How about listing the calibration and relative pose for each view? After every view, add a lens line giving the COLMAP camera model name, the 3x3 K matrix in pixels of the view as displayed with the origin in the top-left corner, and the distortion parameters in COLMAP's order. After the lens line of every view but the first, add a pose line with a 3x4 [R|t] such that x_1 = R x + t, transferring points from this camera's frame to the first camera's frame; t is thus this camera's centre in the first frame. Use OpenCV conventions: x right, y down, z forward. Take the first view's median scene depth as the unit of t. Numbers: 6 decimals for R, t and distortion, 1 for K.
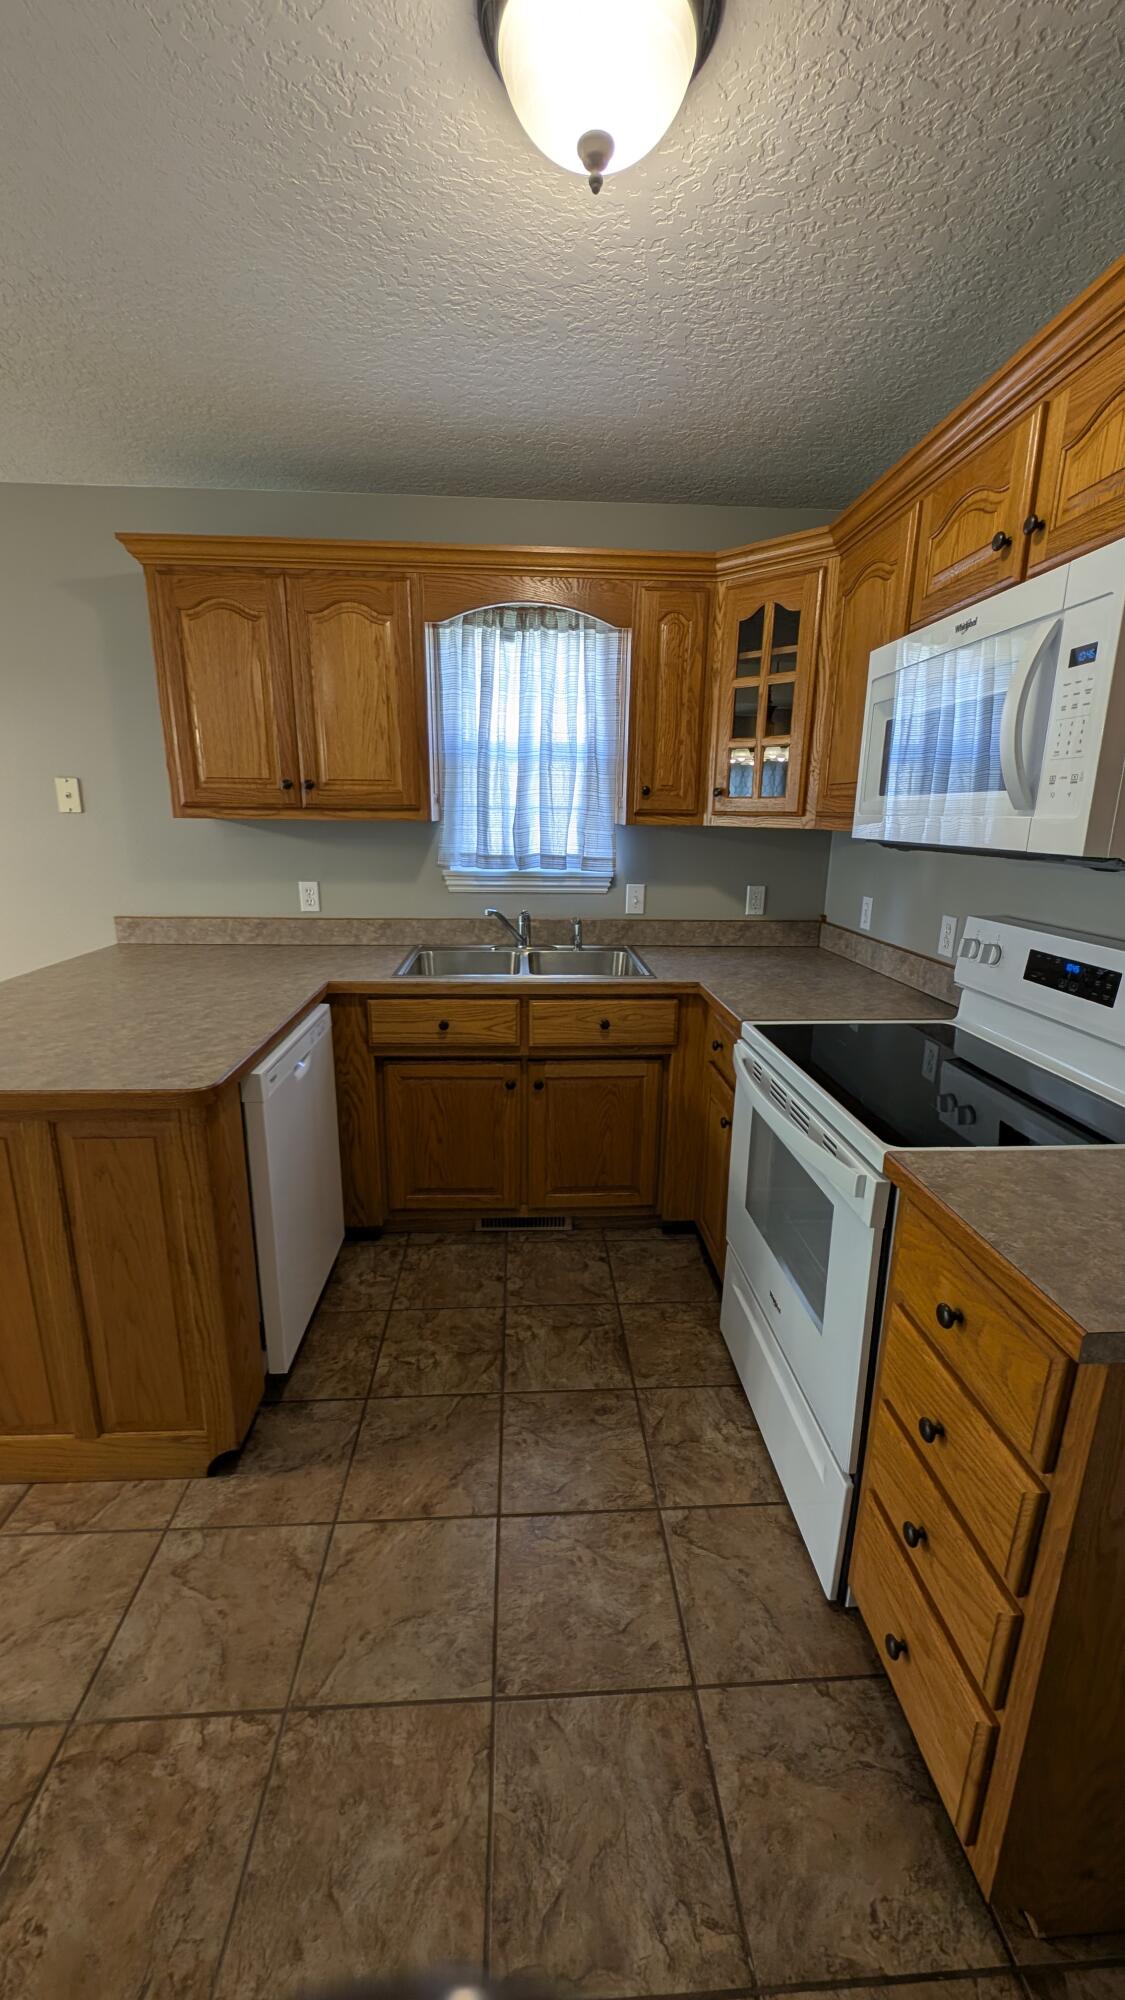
lens RADIAL K [[750.6, 0, 563.2], [0, 750.6, 999.0], [0, 0, 1]] dist [0.007520, -0.003987]
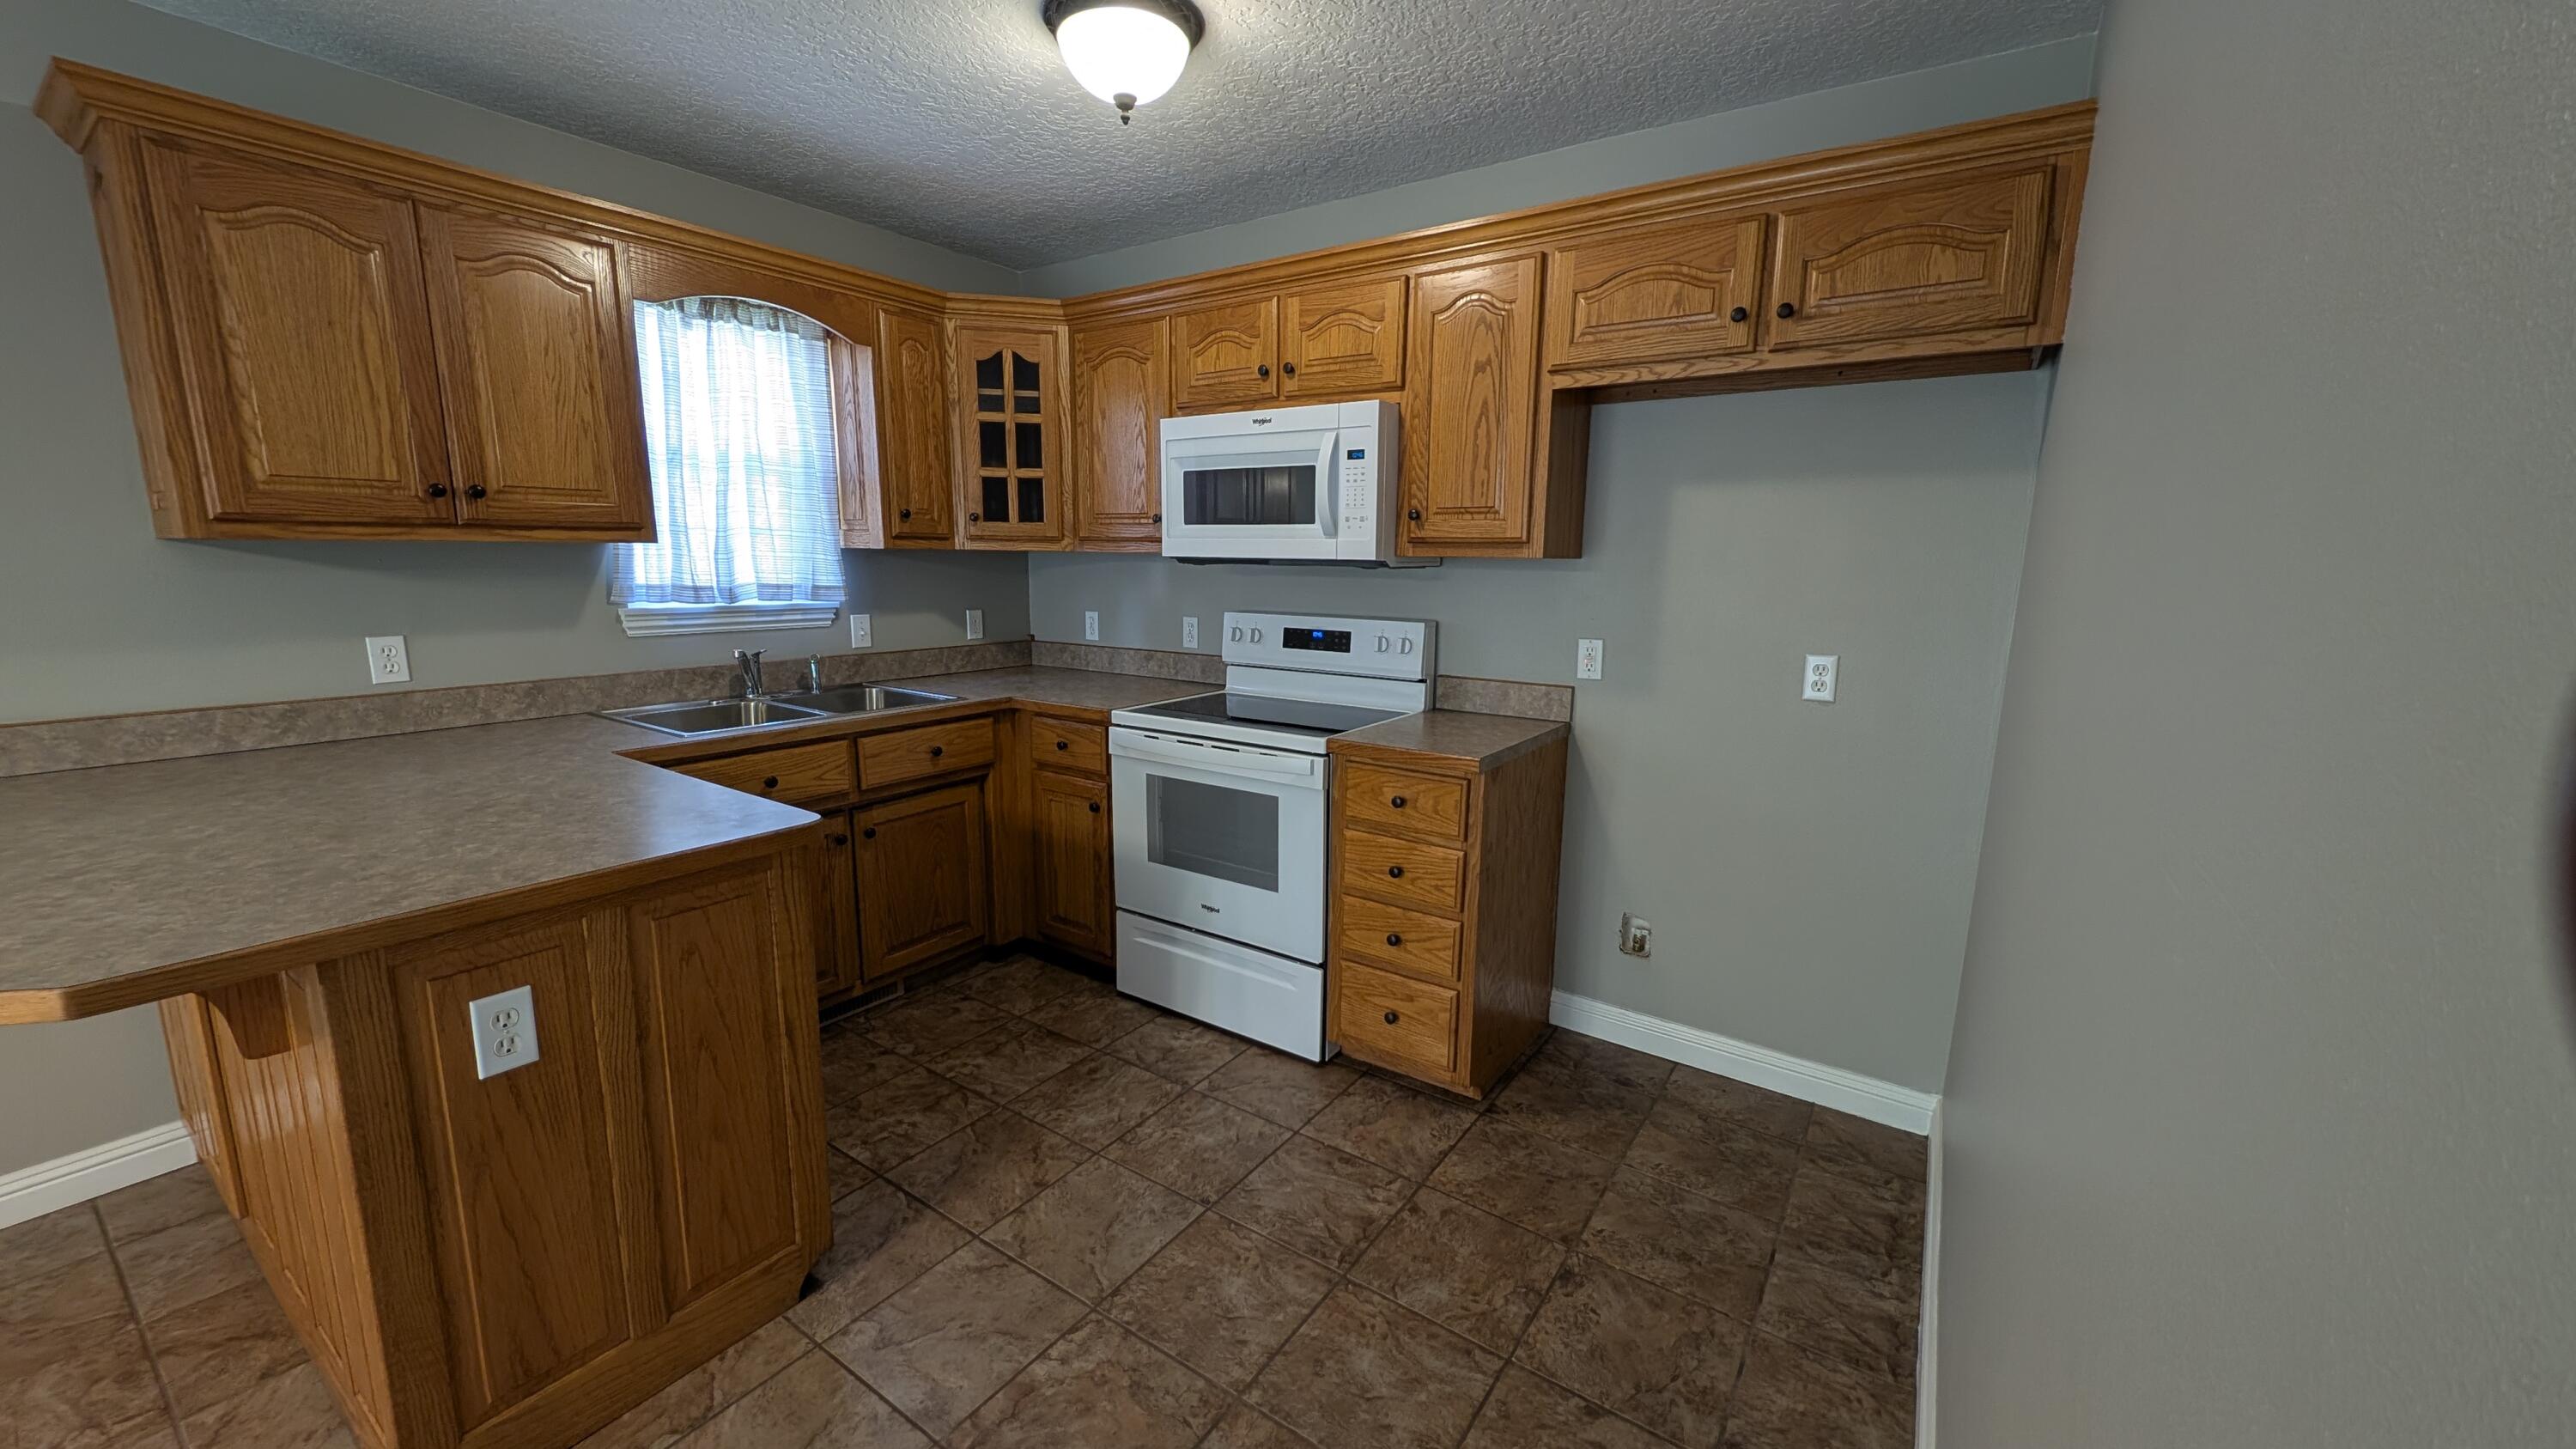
lens RADIAL K [[967.0, 0, 1295.0], [0, 967.0, 716.4], [0, 0, 1]] dist [0.007520, -0.003987]
pose [[0.608693, -0.137051, 0.781480, -0.637914], [0.186527, 0.982080, 0.026946, 0.042612], [-0.771169, 0.129365, 0.623349, -0.141874]]
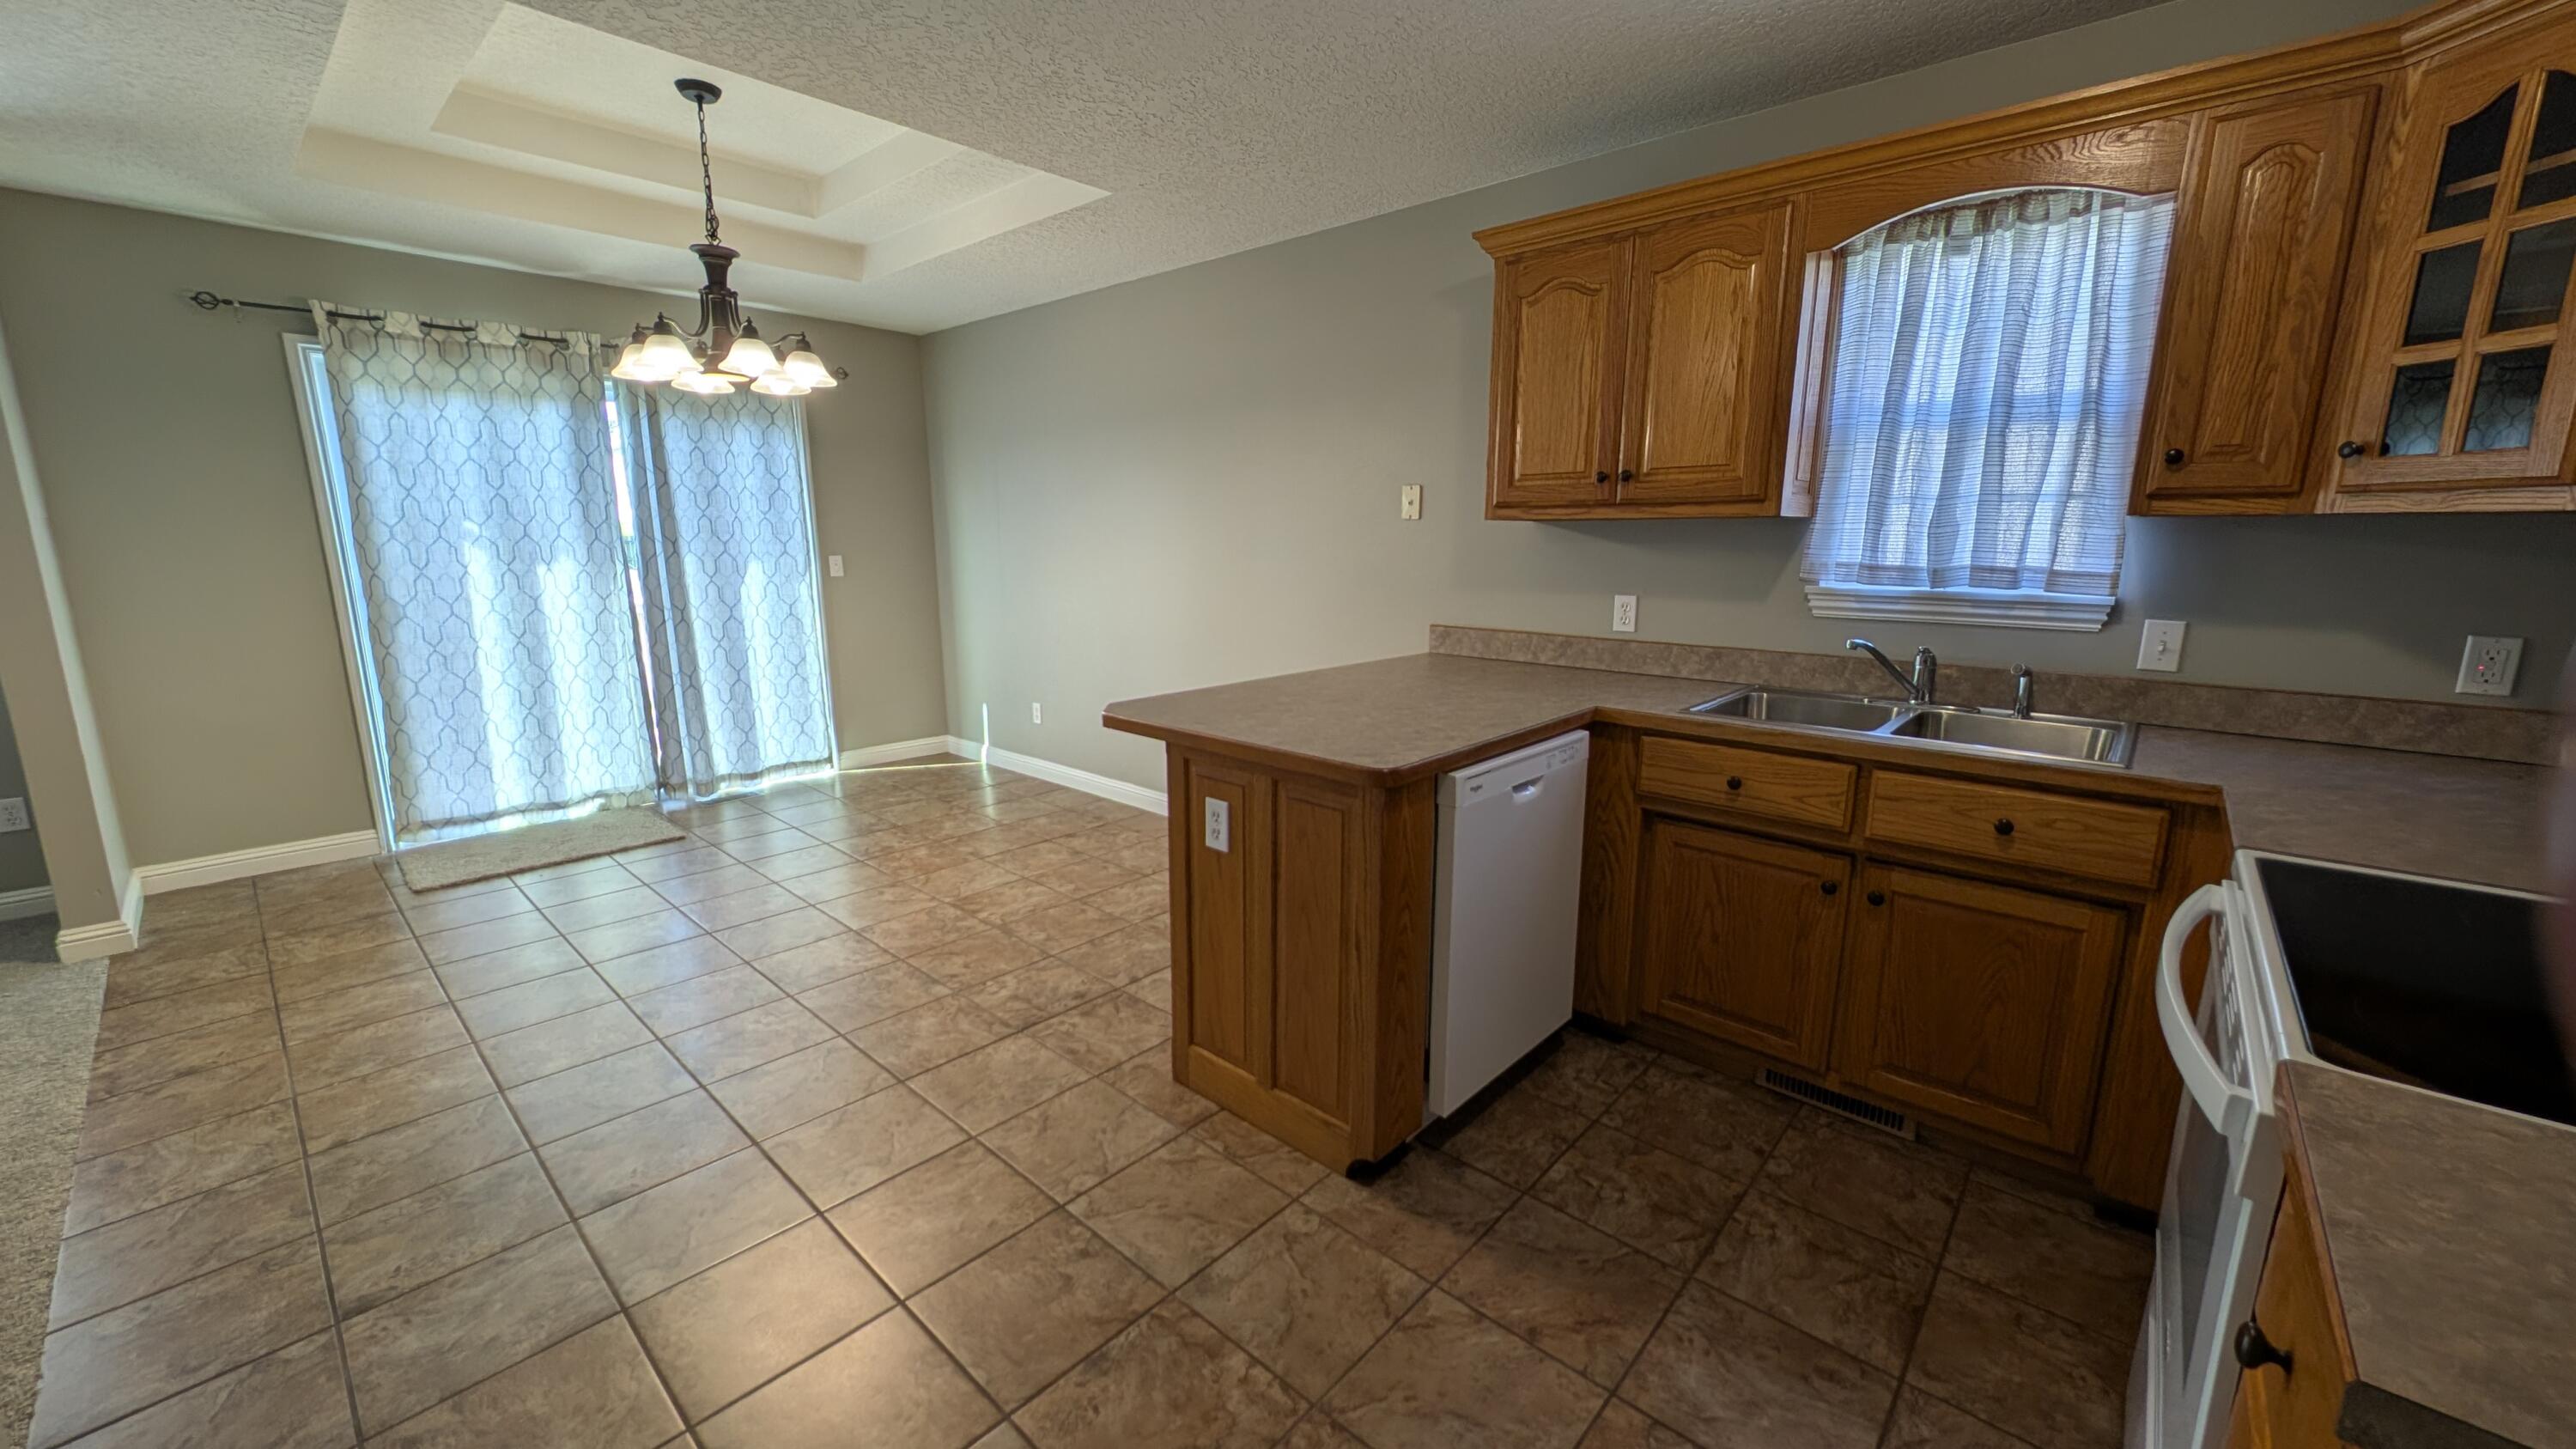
lens RADIAL K [[967.0, 0, 1278.1], [0, 967.0, 719.6], [0, 0, 1]] dist [0.007520, -0.003987]
pose [[0.699183, 0.125045, -0.703923, 0.192253], [-0.166823, 0.985942, 0.009444, 0.039234], [0.695208, 0.110827, 0.710214, -0.008050]]
